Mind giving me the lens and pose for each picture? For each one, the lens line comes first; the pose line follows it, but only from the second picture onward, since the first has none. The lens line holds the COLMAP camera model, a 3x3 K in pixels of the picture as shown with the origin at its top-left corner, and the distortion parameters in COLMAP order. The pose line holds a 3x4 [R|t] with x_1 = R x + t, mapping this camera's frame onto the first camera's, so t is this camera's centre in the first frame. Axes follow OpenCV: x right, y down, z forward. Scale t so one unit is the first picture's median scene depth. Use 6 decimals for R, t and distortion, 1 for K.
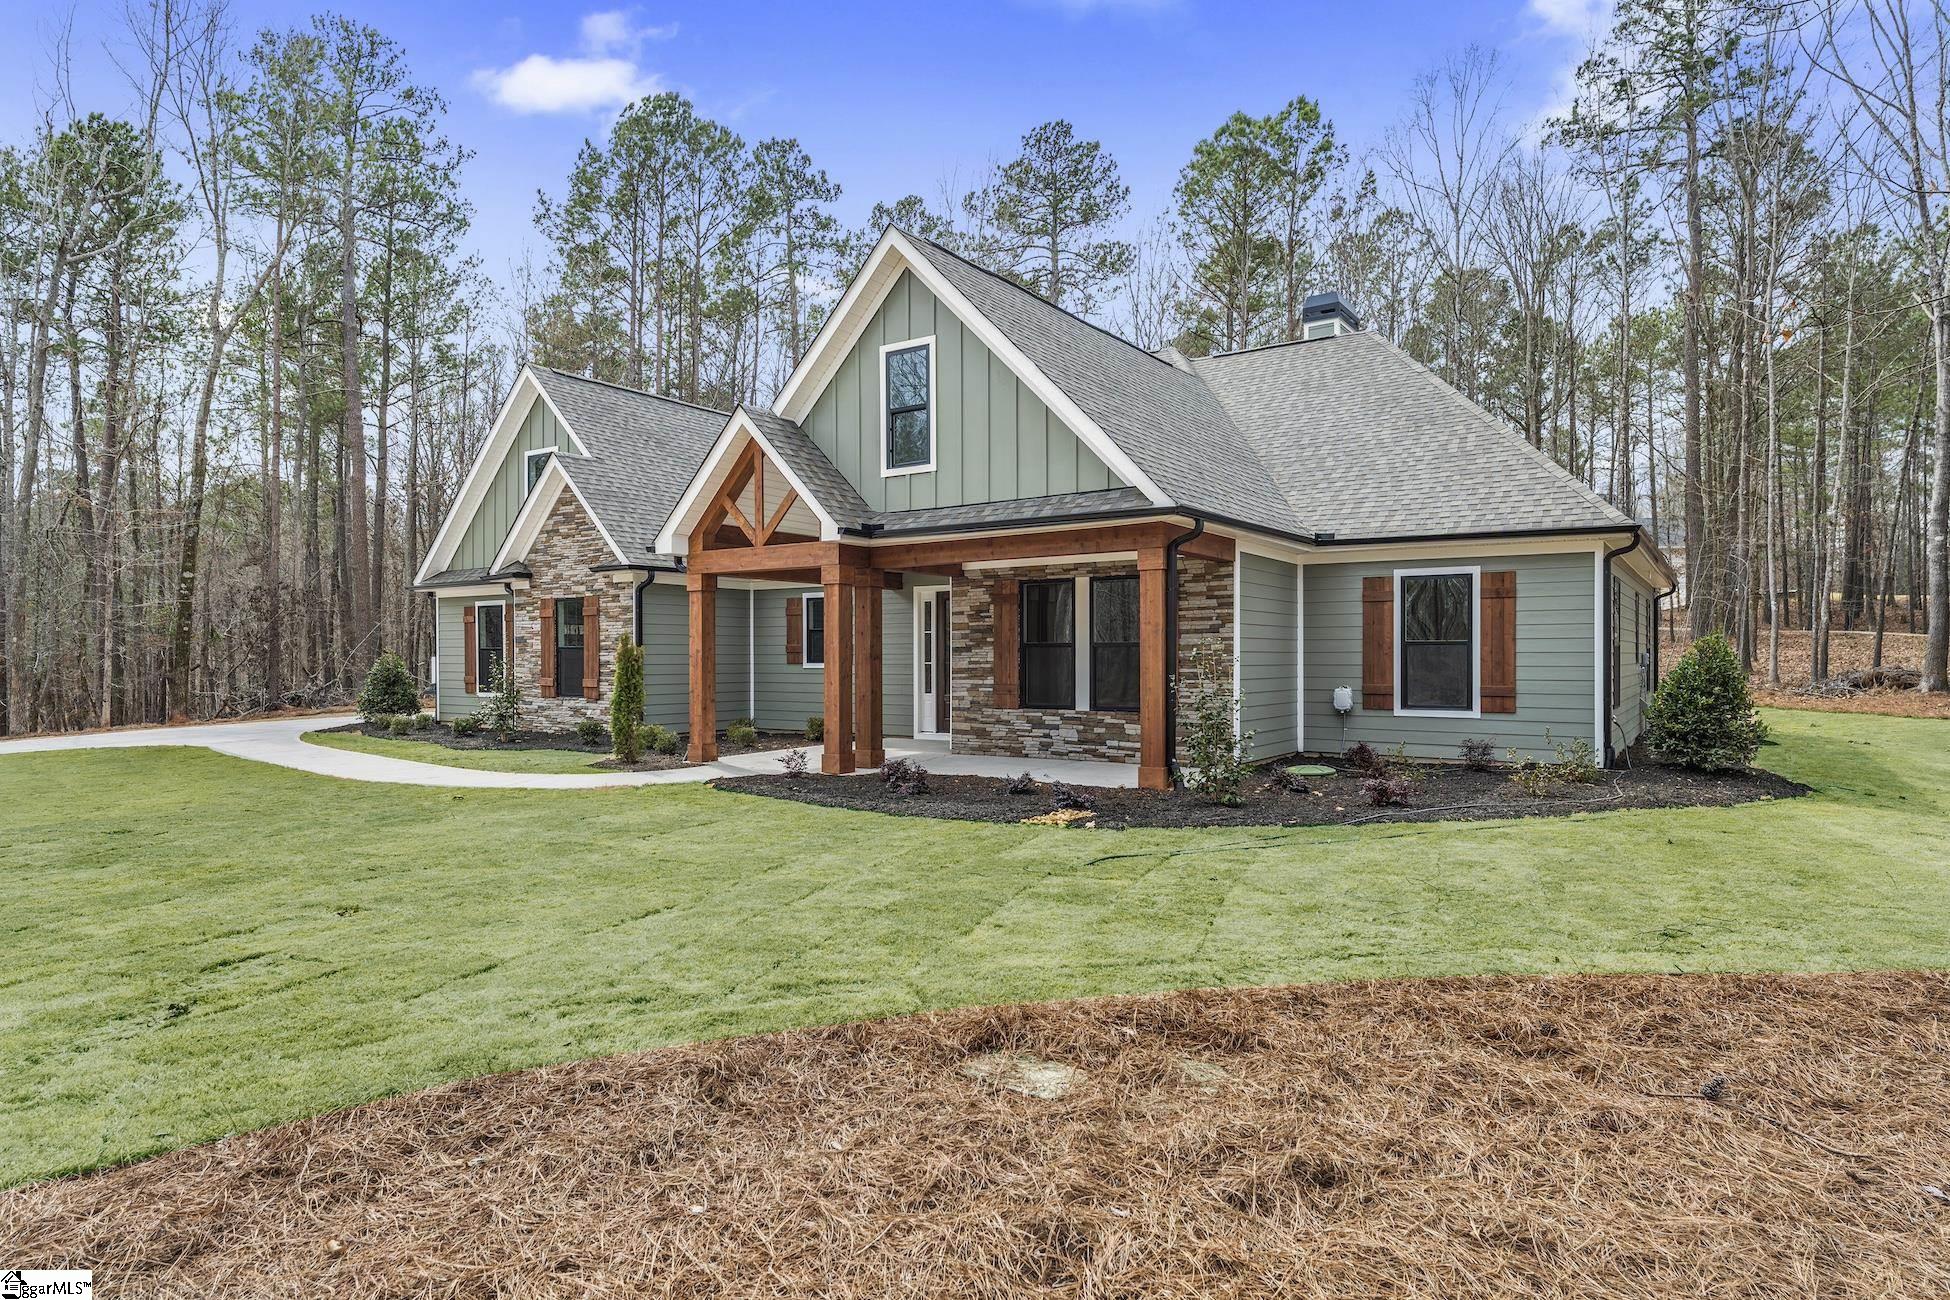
lens RADIAL K [[1085.0, 0, 963.8], [0, 1085.0, 657.1], [0, 0, 1]] dist [0.001799, 0.000222]
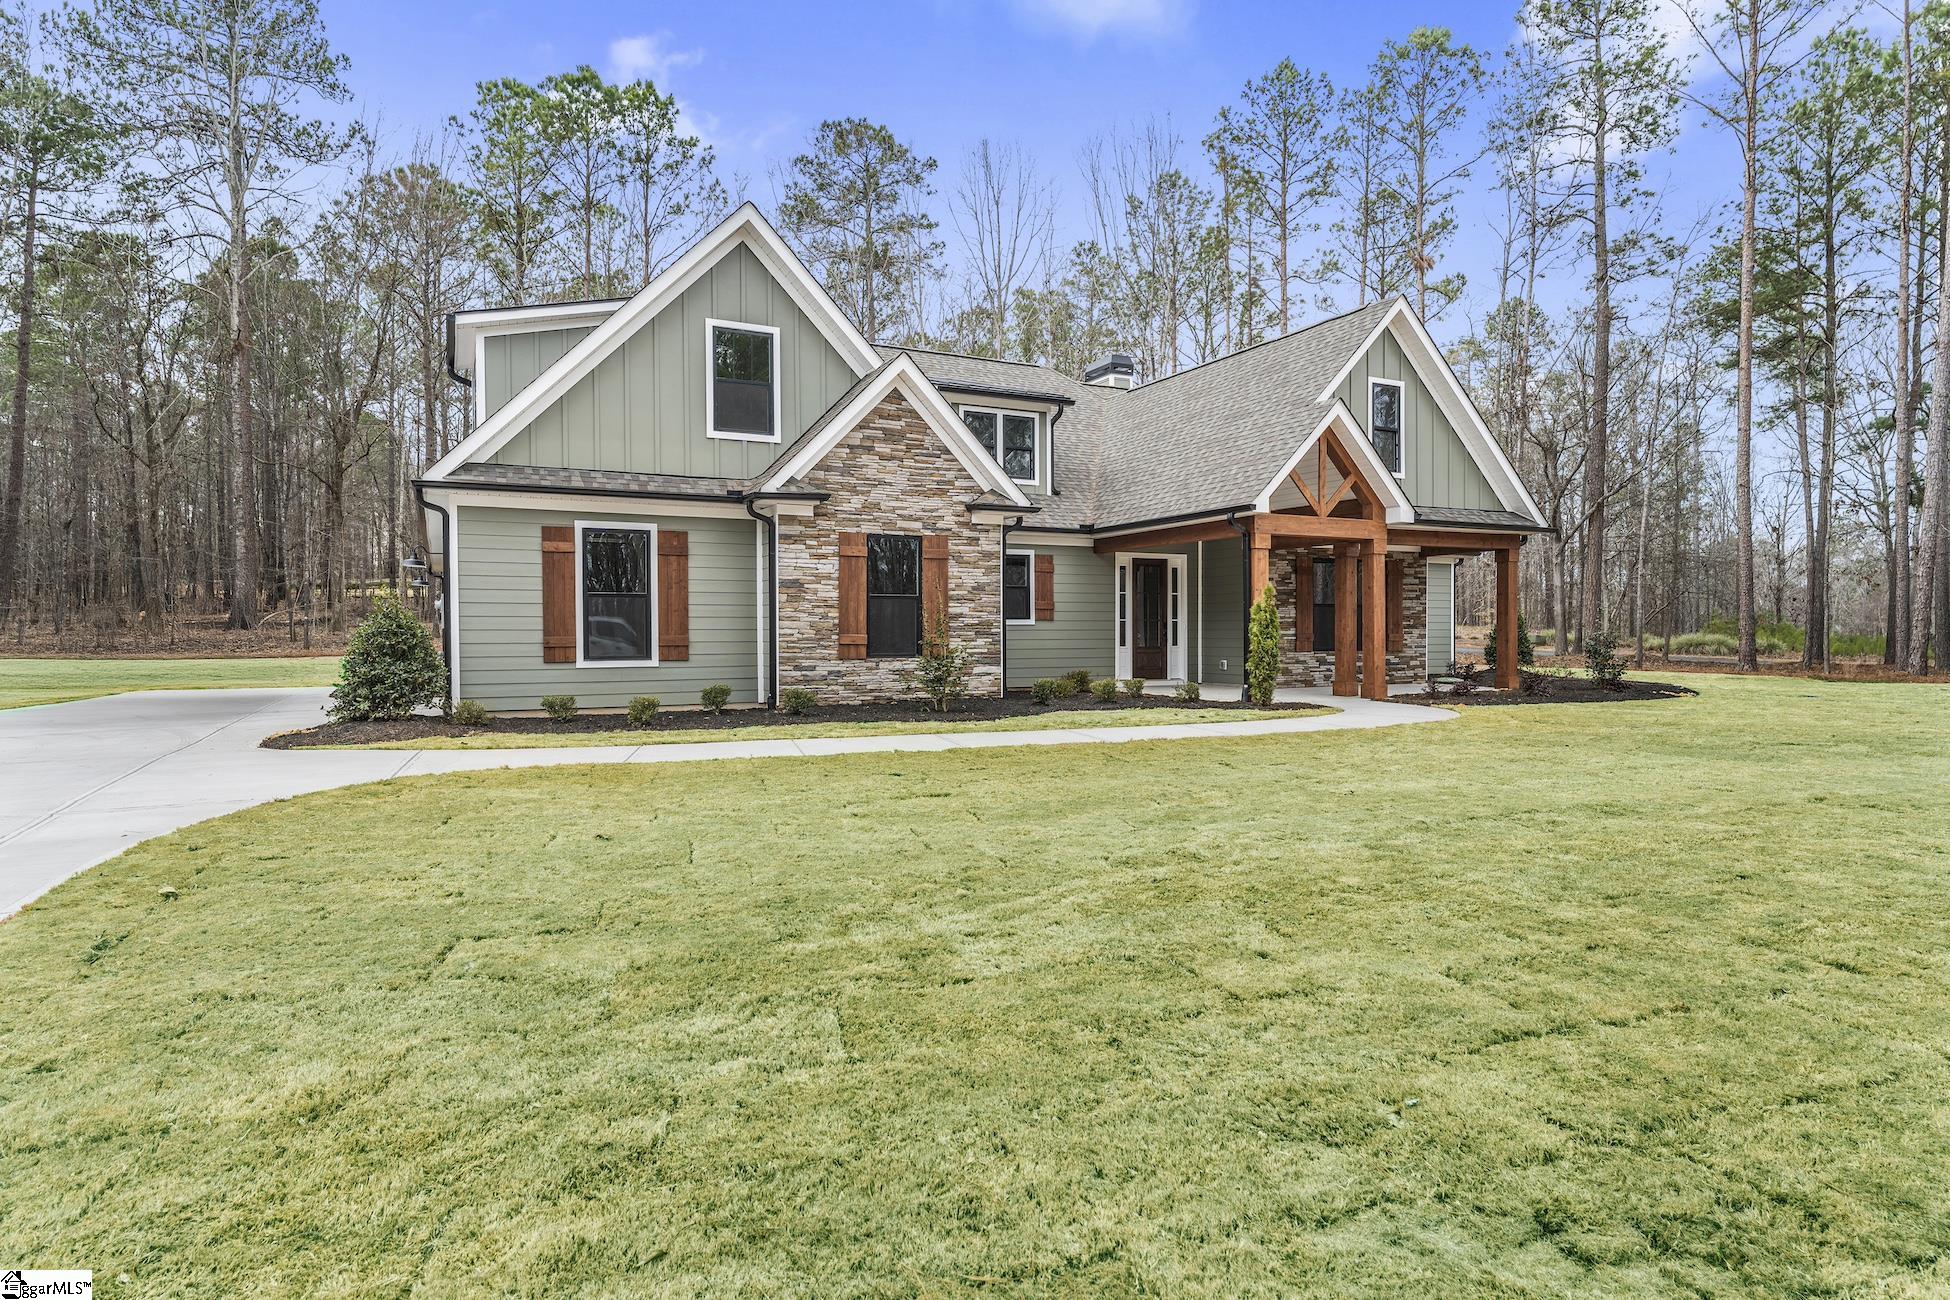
lens RADIAL K [[1085.0, 0, 963.2], [0, 1085.0, 642.8], [0, 0, 1]] dist [0.001799, 0.000222]
pose [[0.485027, -0.017187, 0.874330, -1.038590], [-0.008894, 0.999658, 0.024584, 0.005436], [-0.874454, -0.019700, 0.484709, 0.556386]]
